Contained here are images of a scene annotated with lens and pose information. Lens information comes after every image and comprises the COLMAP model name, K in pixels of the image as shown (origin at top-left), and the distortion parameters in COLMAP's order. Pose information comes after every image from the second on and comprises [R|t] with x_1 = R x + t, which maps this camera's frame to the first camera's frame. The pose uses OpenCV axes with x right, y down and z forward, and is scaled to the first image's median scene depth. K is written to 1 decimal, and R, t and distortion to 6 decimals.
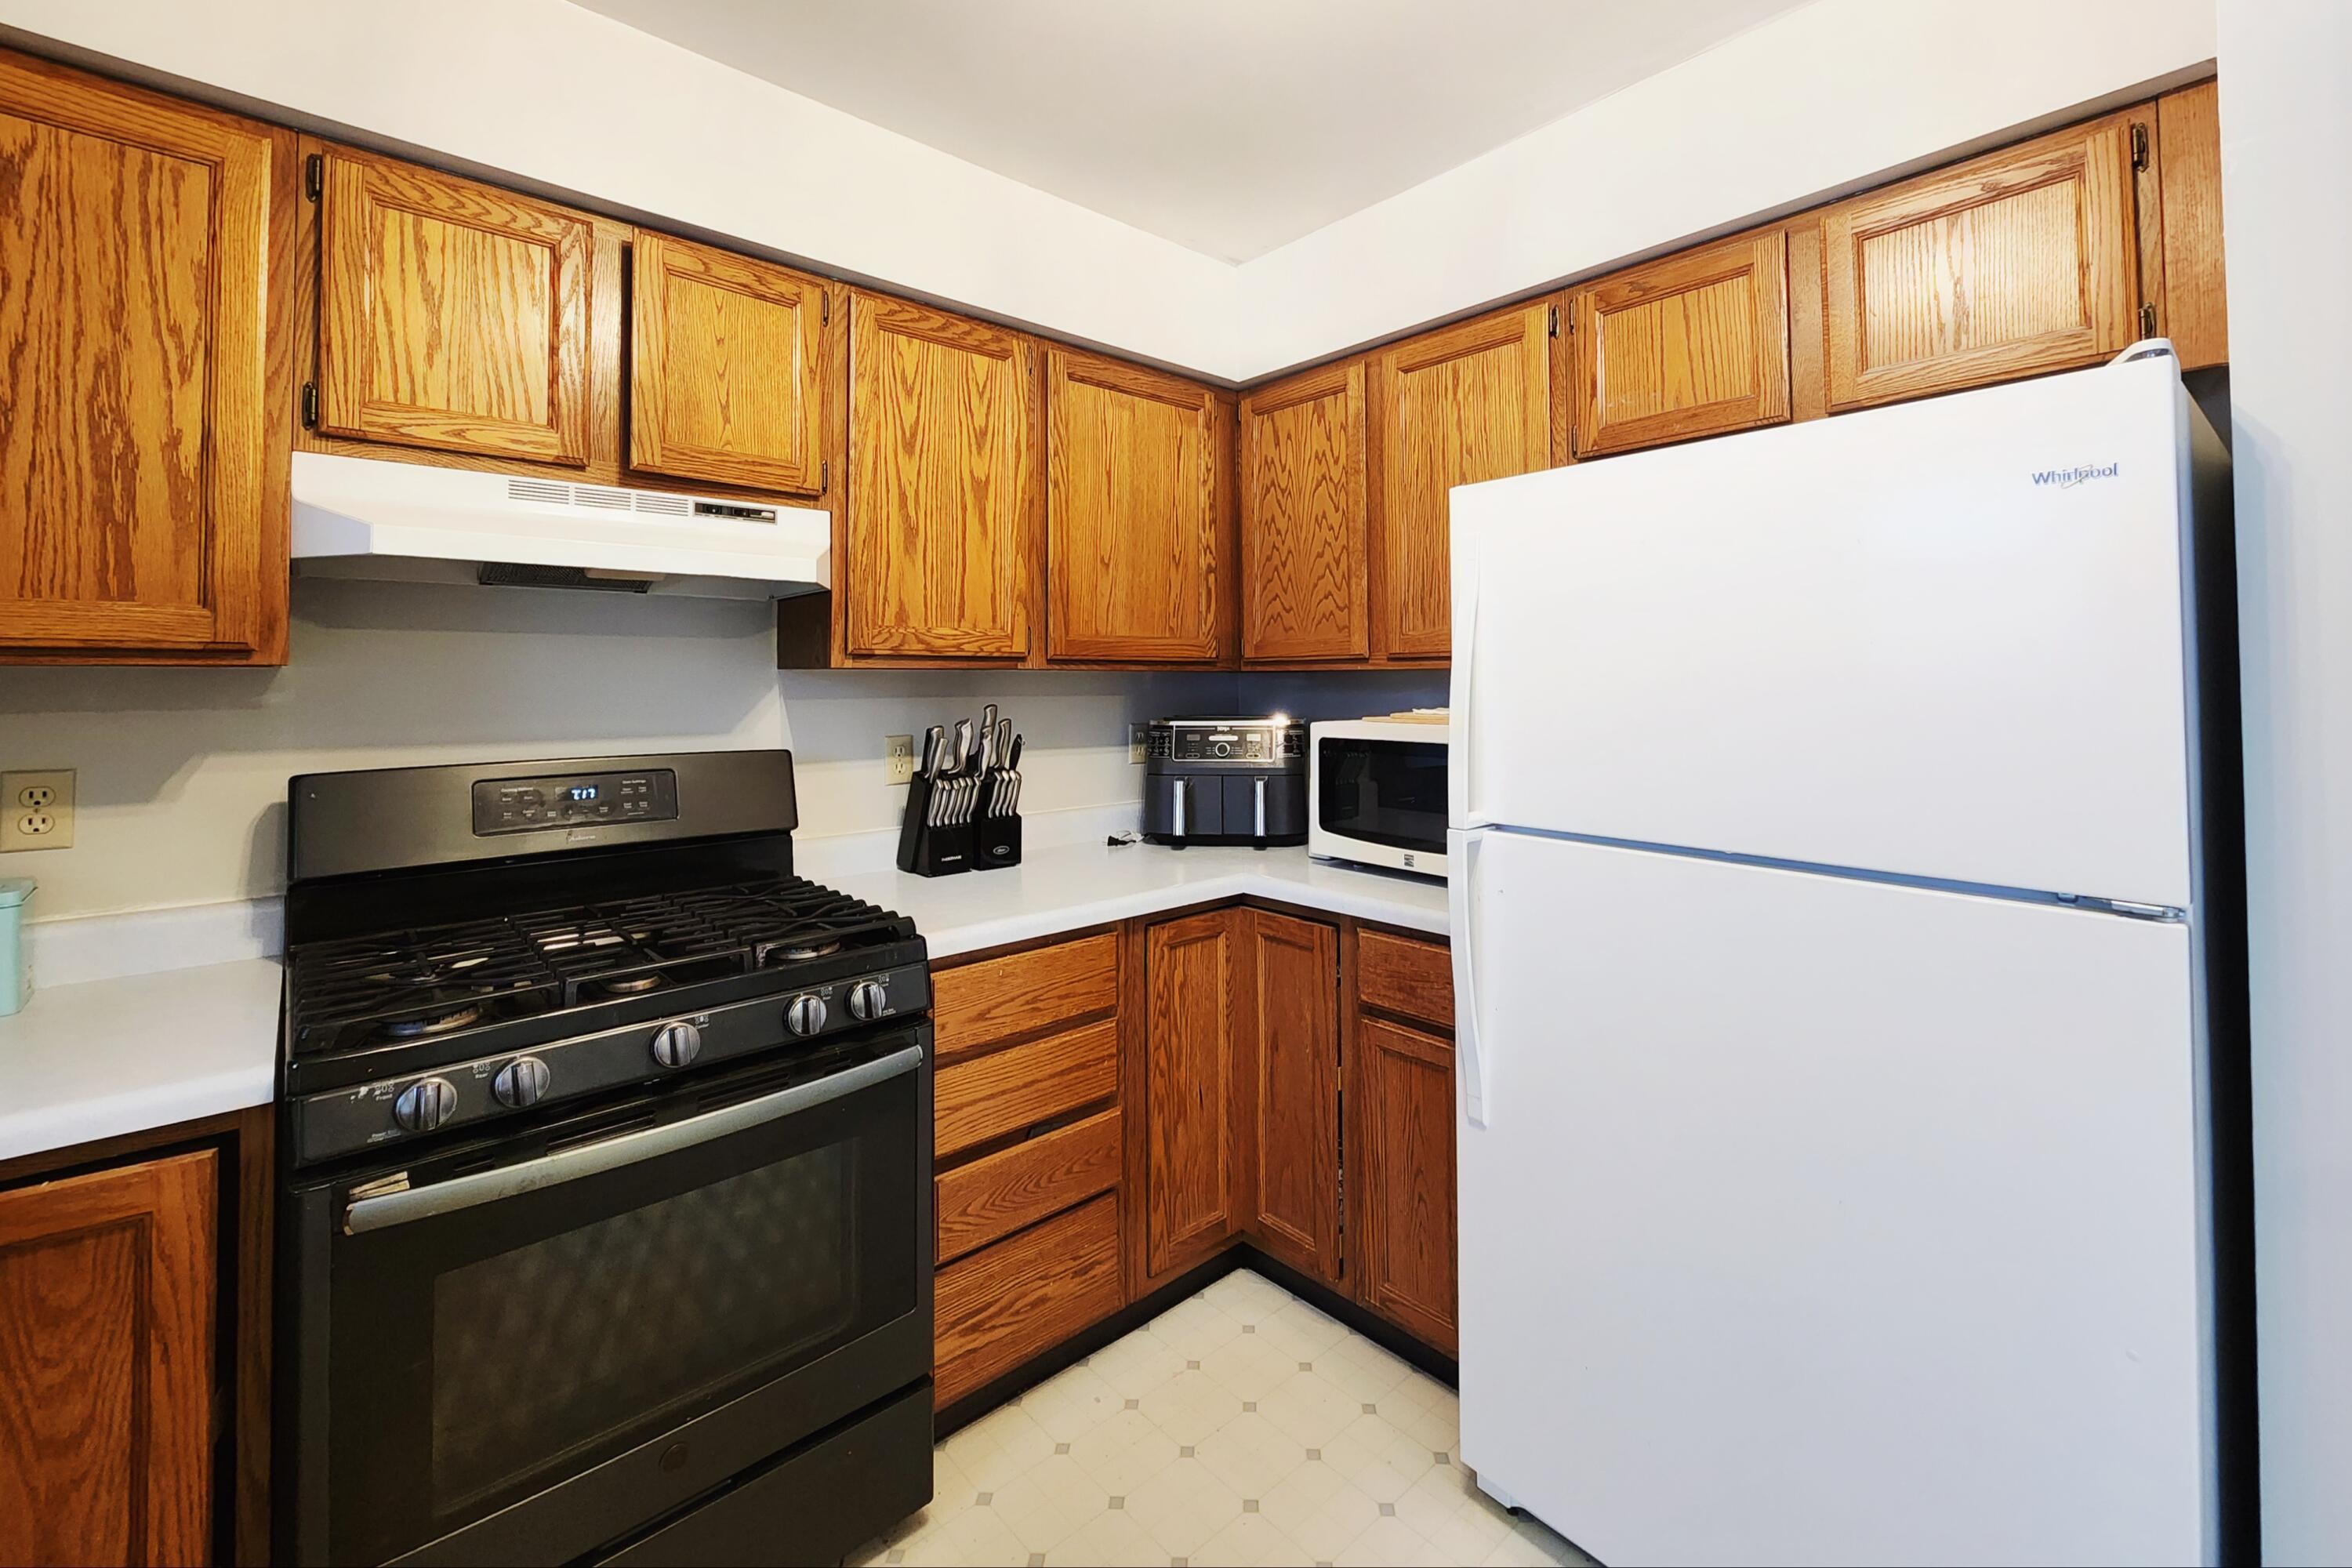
lens RADIAL K [[859.4, 0, 1184.5], [0, 859.4, 702.8], [0, 0, 1]] dist [-0.000751, -0.000183]
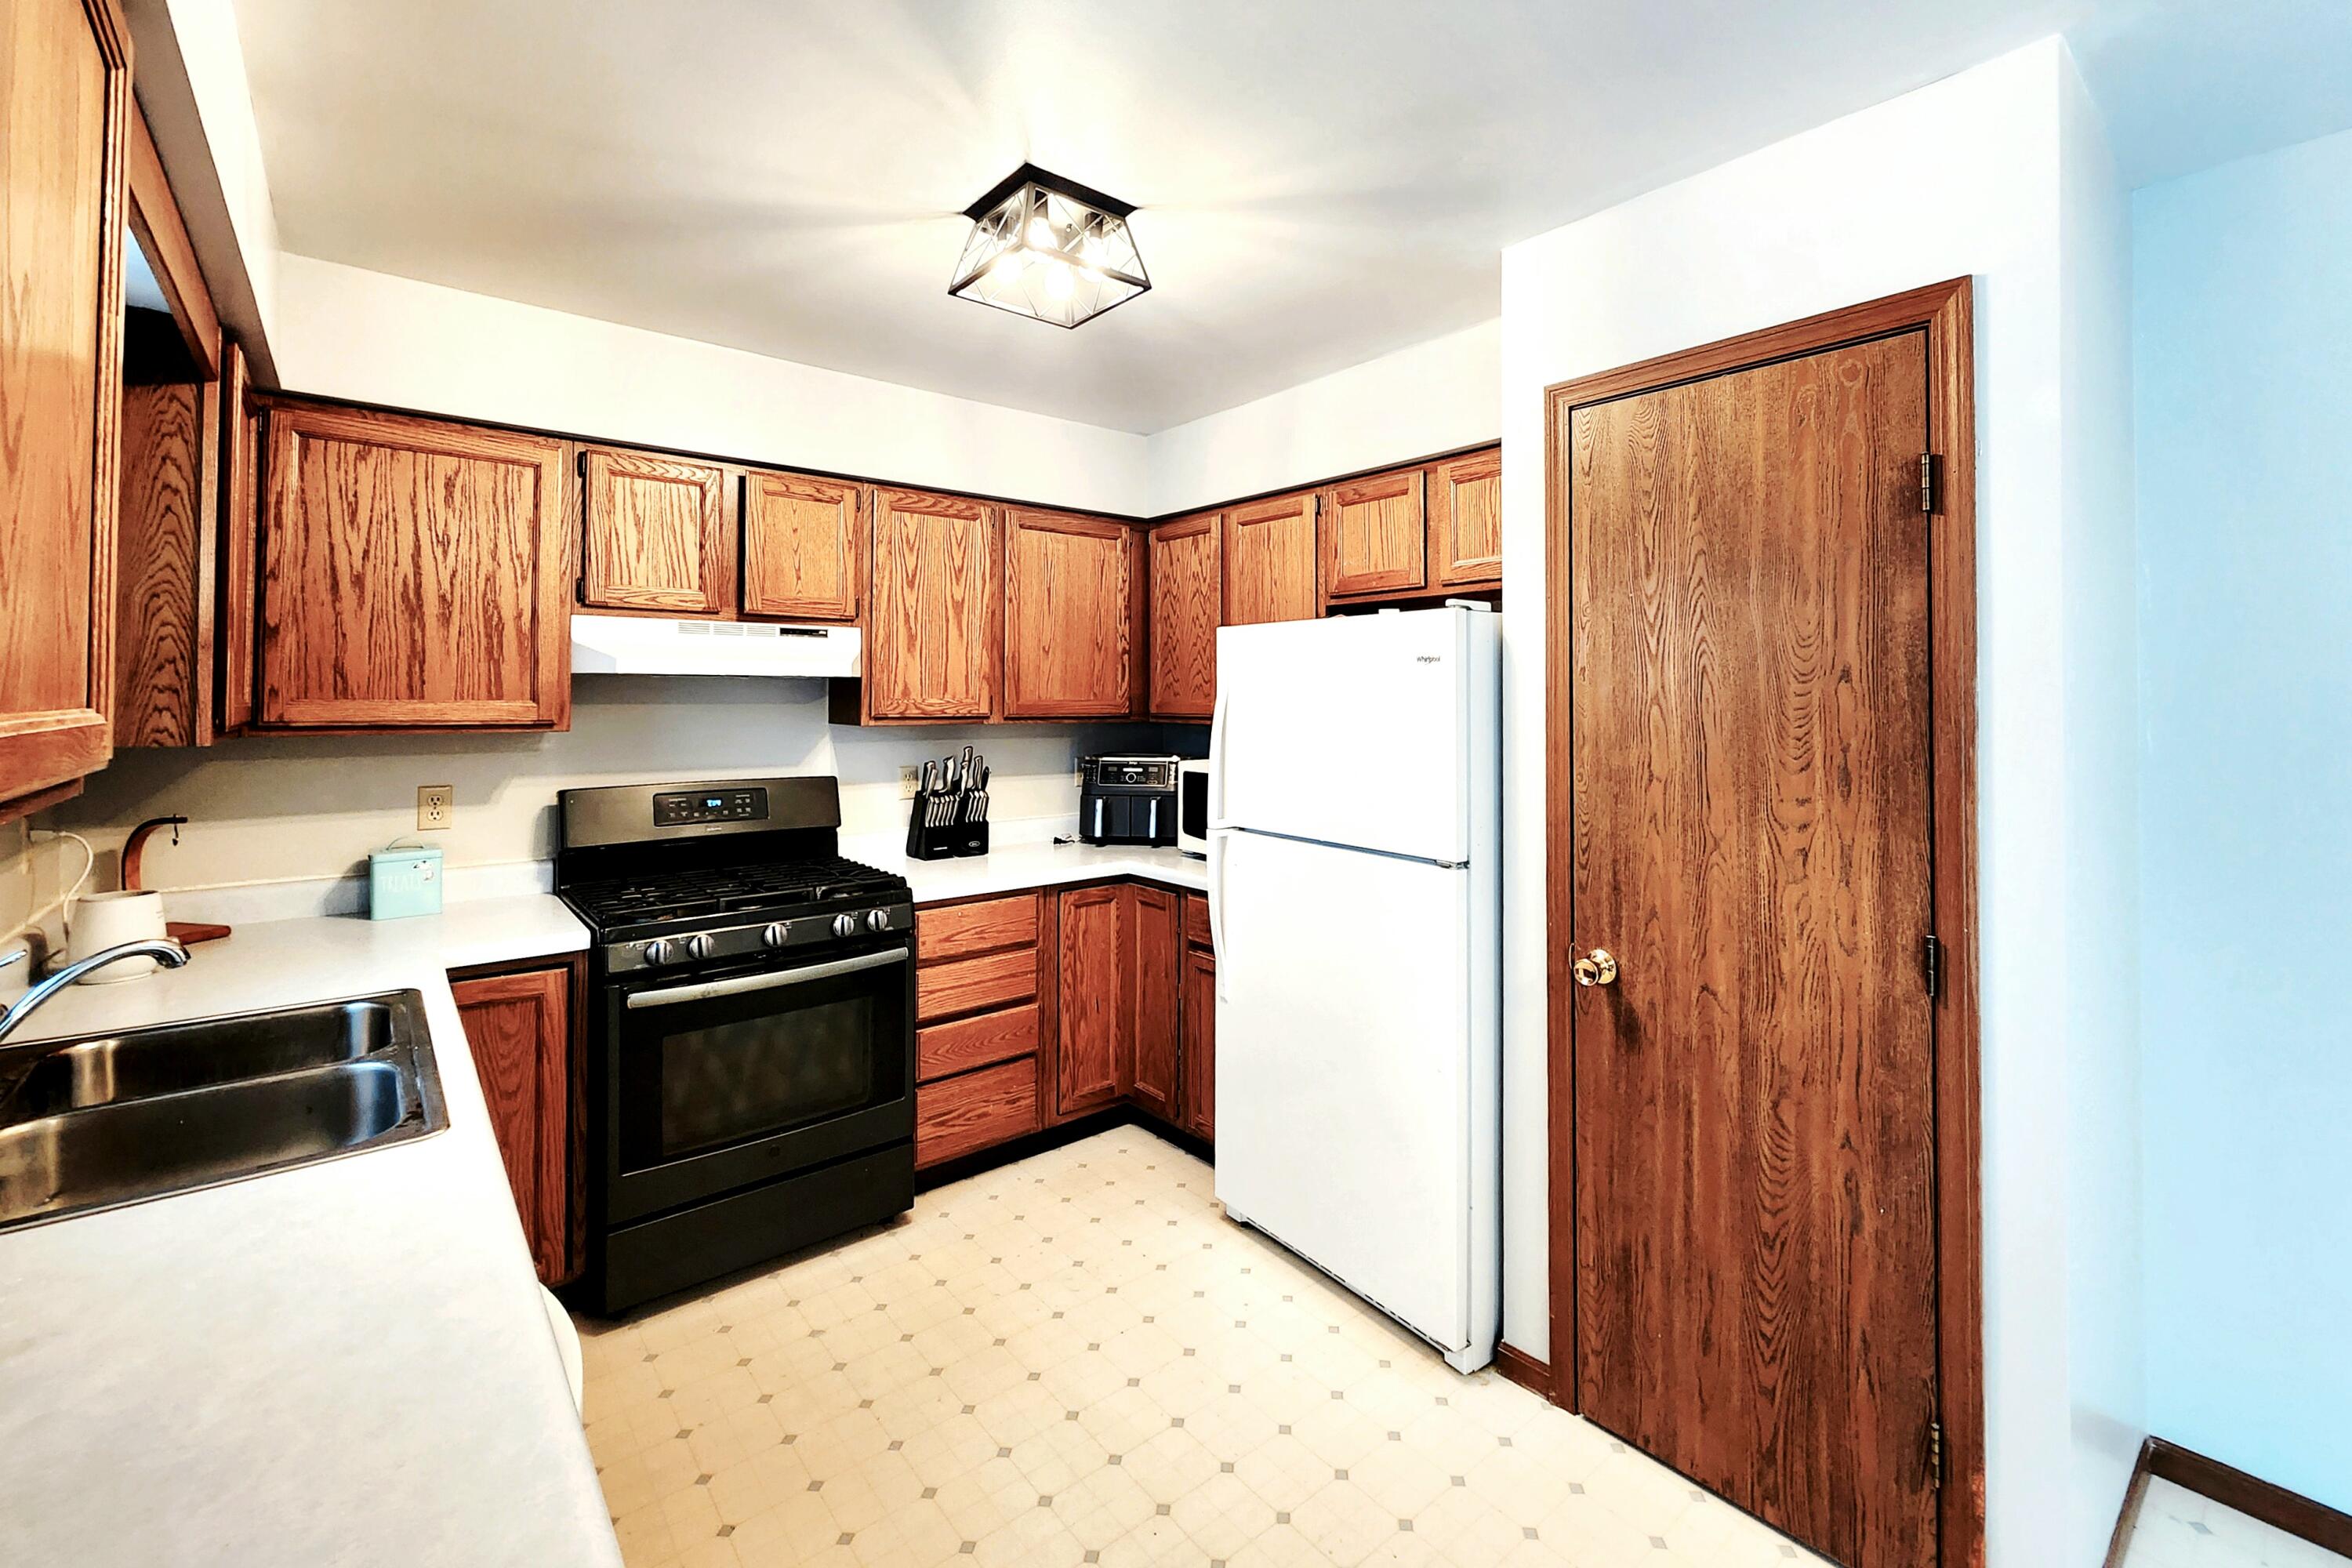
lens RADIAL K [[1005.6, 0, 1244.1], [0, 1005.6, 718.4], [0, 0, 1]] dist [-0.002918, -0.000296]
pose [[0.998512, 0.007248, -0.054058, 0.412663], [-0.006663, 0.999917, 0.010984, -0.082122], [0.054133, -0.010608, 0.998477, -0.852443]]
